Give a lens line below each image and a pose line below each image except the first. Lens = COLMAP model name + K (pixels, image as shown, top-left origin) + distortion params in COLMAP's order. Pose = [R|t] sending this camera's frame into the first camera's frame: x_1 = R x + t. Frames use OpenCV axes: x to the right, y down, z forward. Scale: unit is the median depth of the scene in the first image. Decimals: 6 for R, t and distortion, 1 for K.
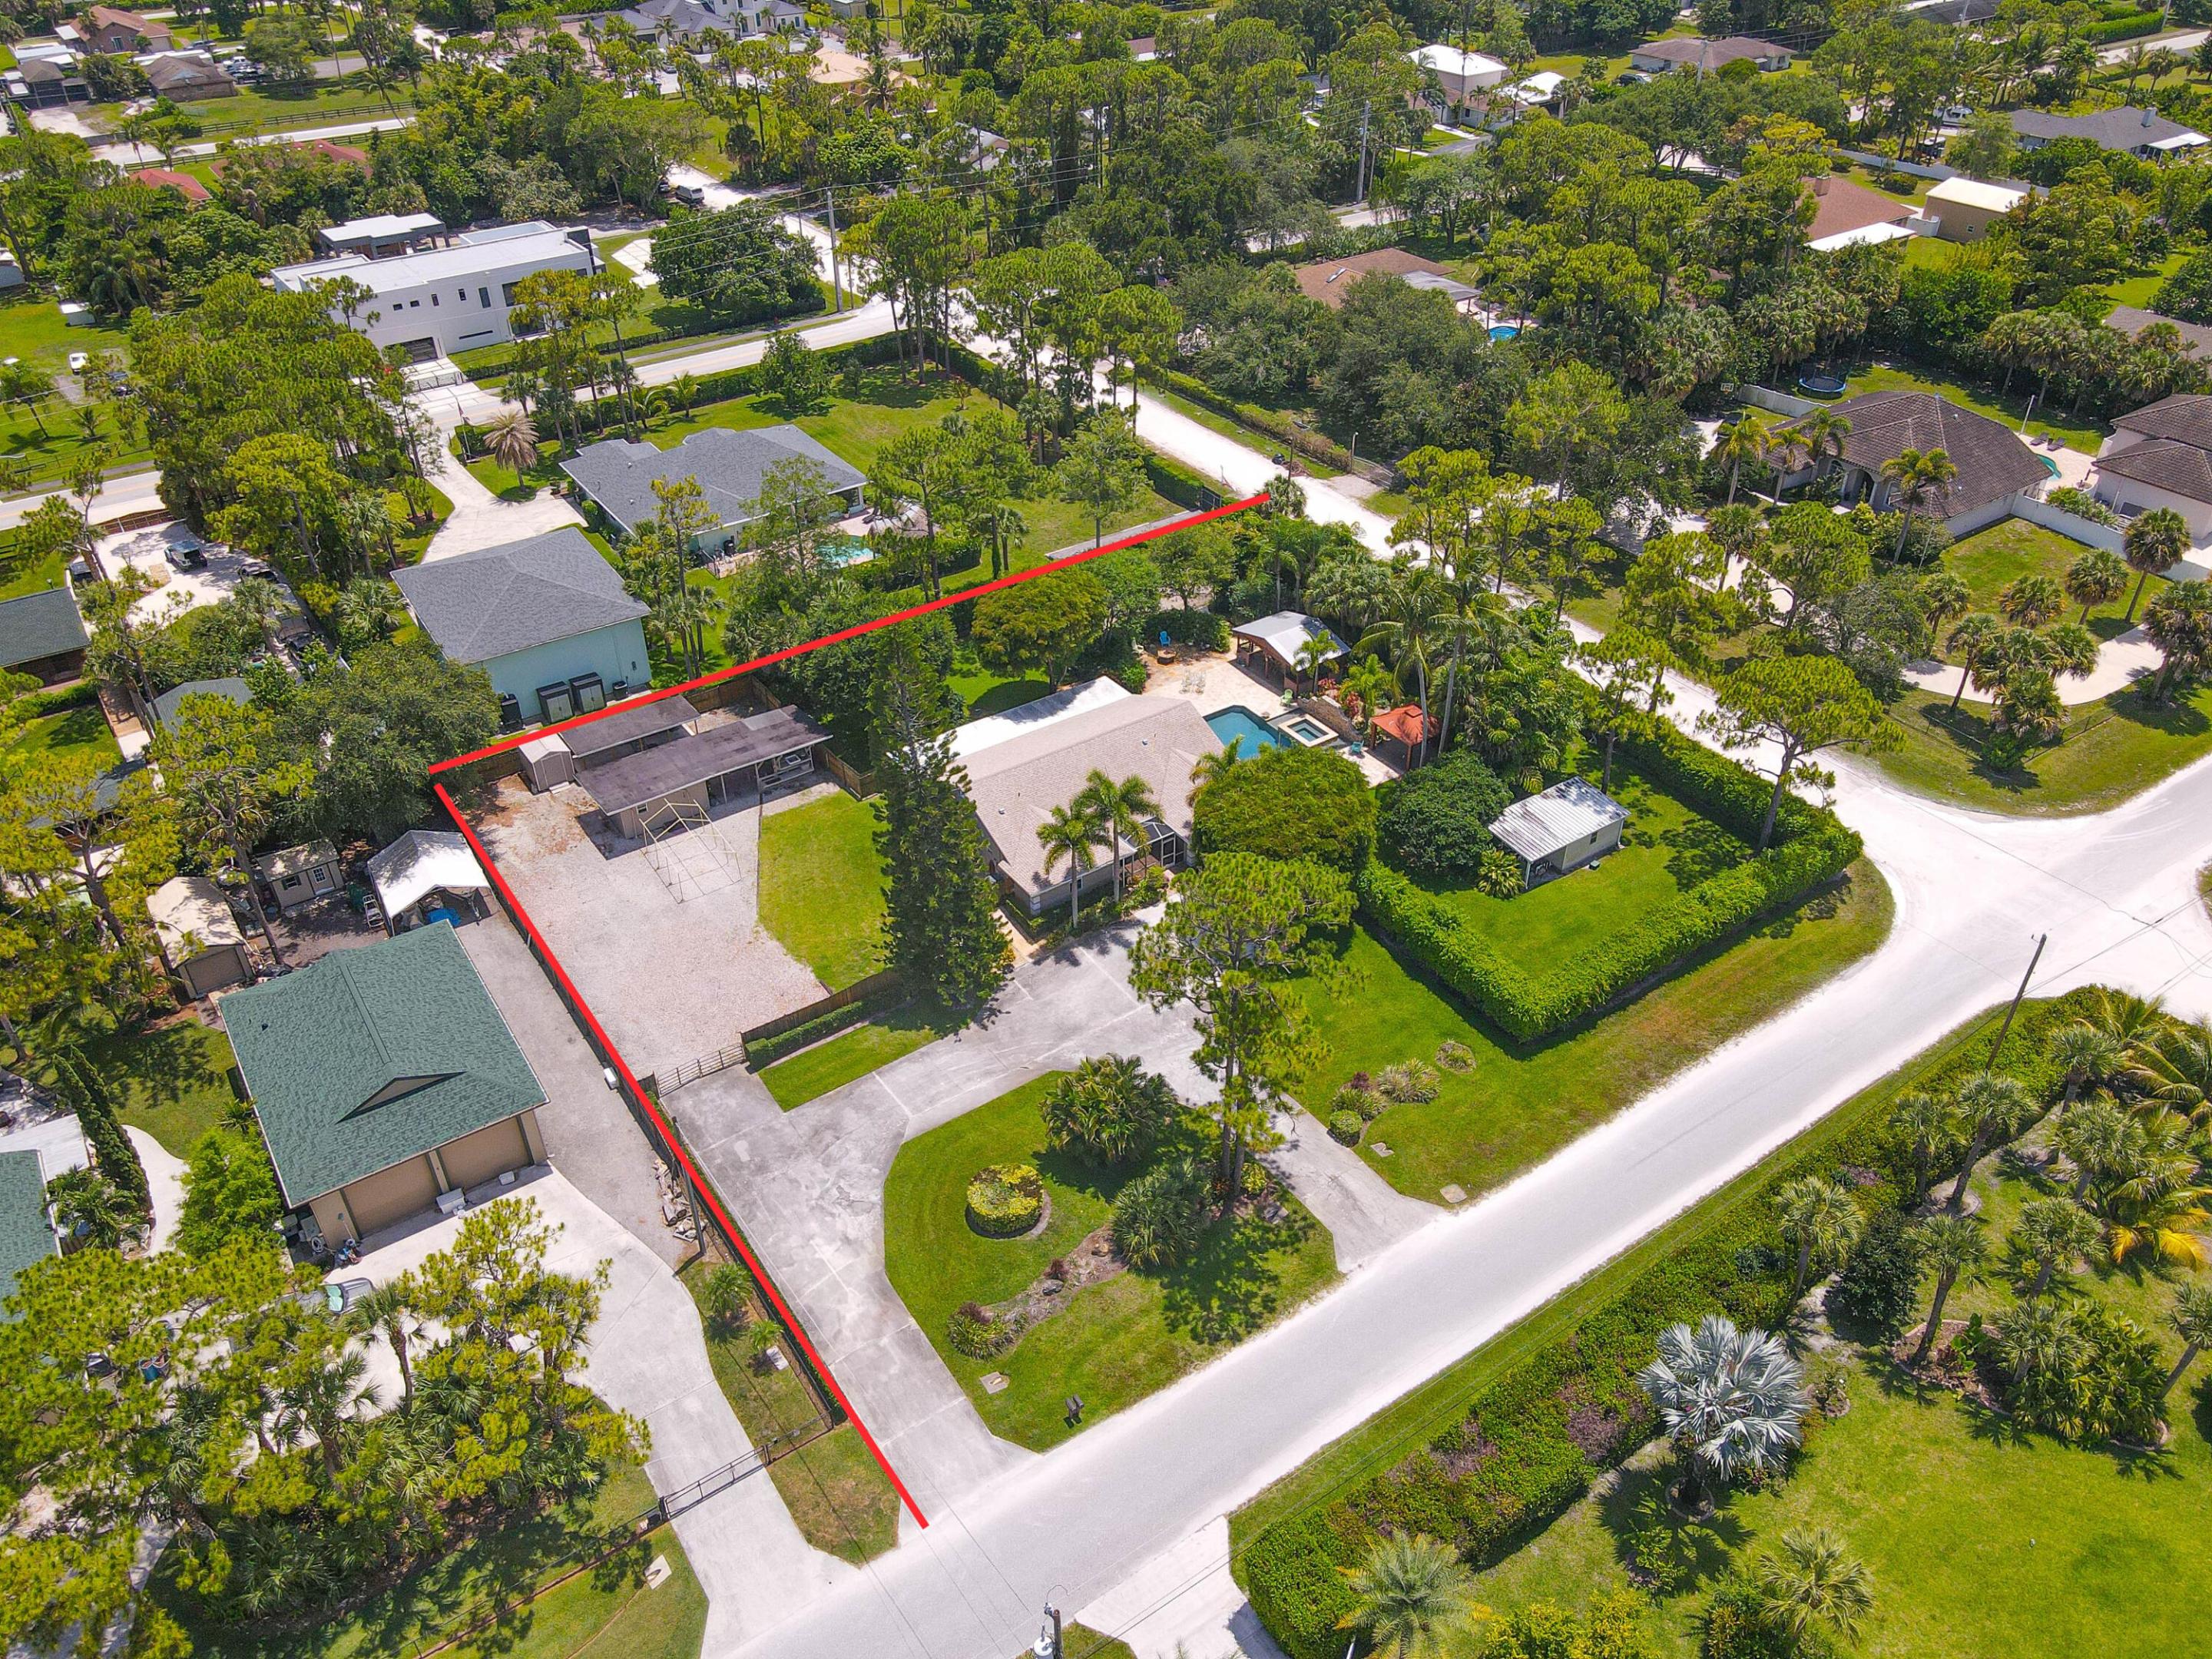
lens RADIAL K [[1635.8, 0, 1106.0], [0, 1635.8, 829.5], [0, 0, 1]] dist [0.015453, 0.009228]
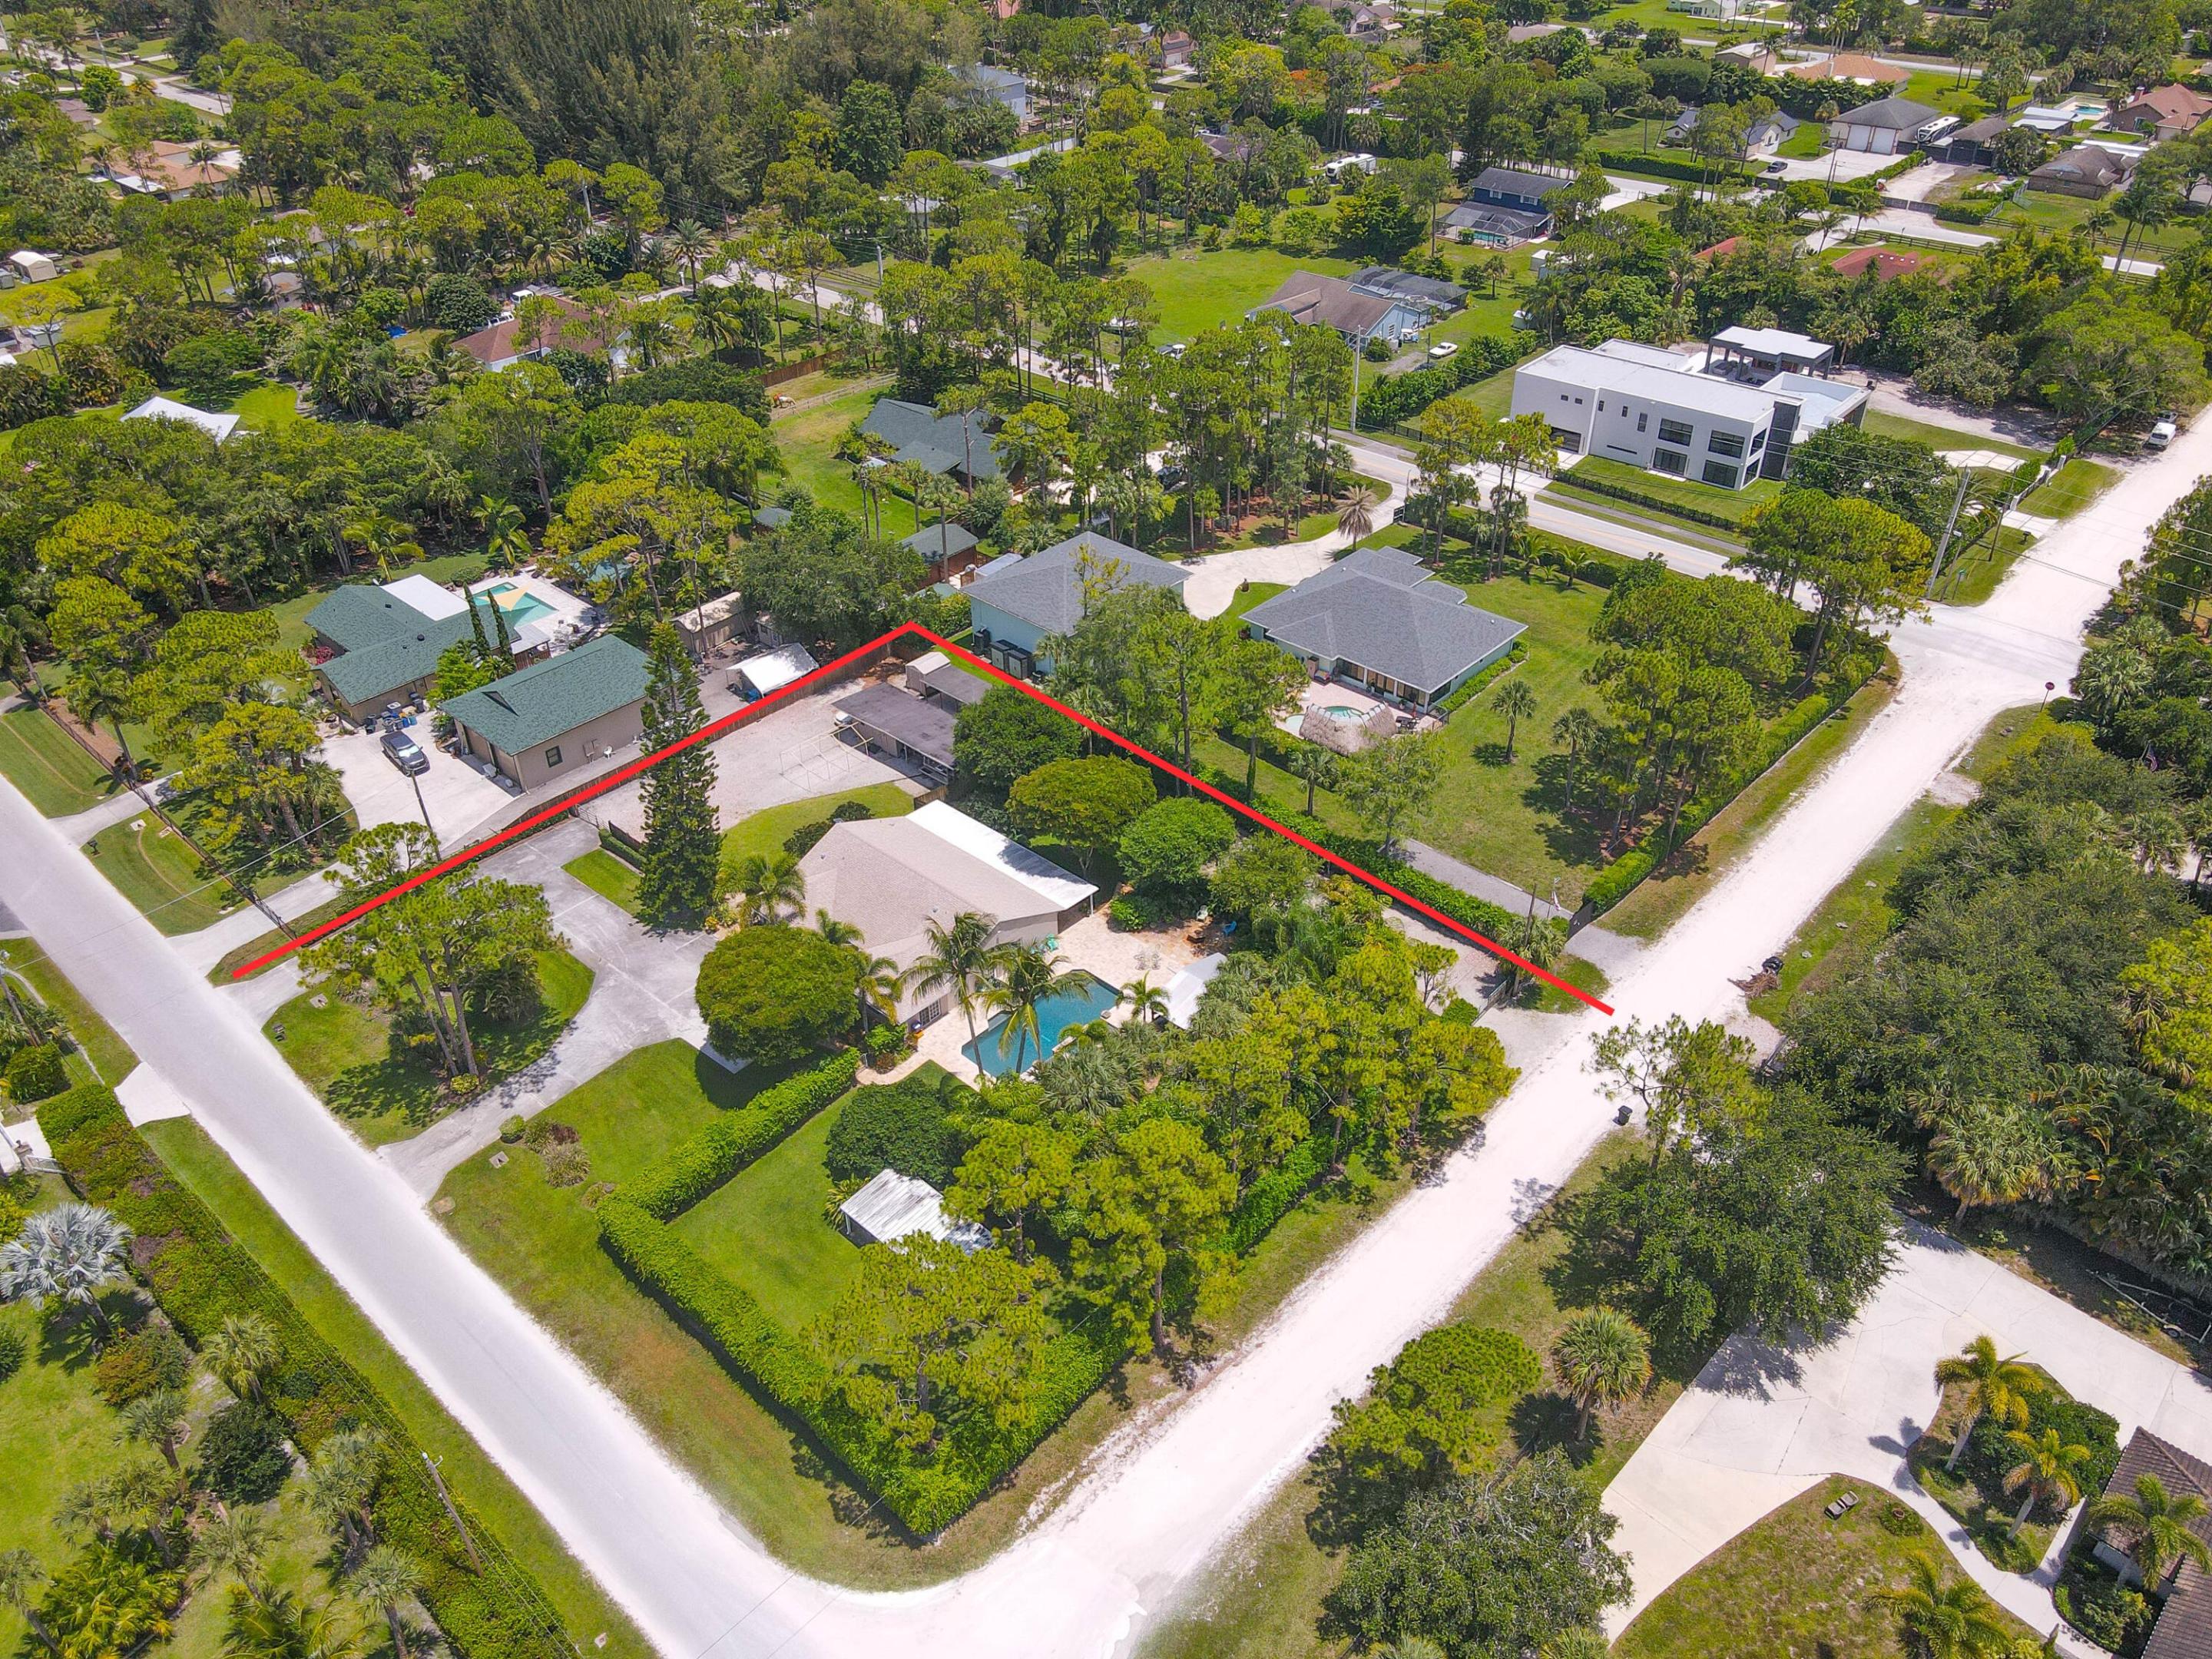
lens RADIAL K [[1630.1, 0, 1099.0], [0, 1630.1, 828.6], [0, 0, 1]] dist [0.008914, 0.007447]
pose [[0.213877, 0.563170, -0.798183, 0.946370], [-0.553716, 0.743038, 0.375891, -0.600972], [0.804771, 0.361572, 0.470755, 0.594764]]
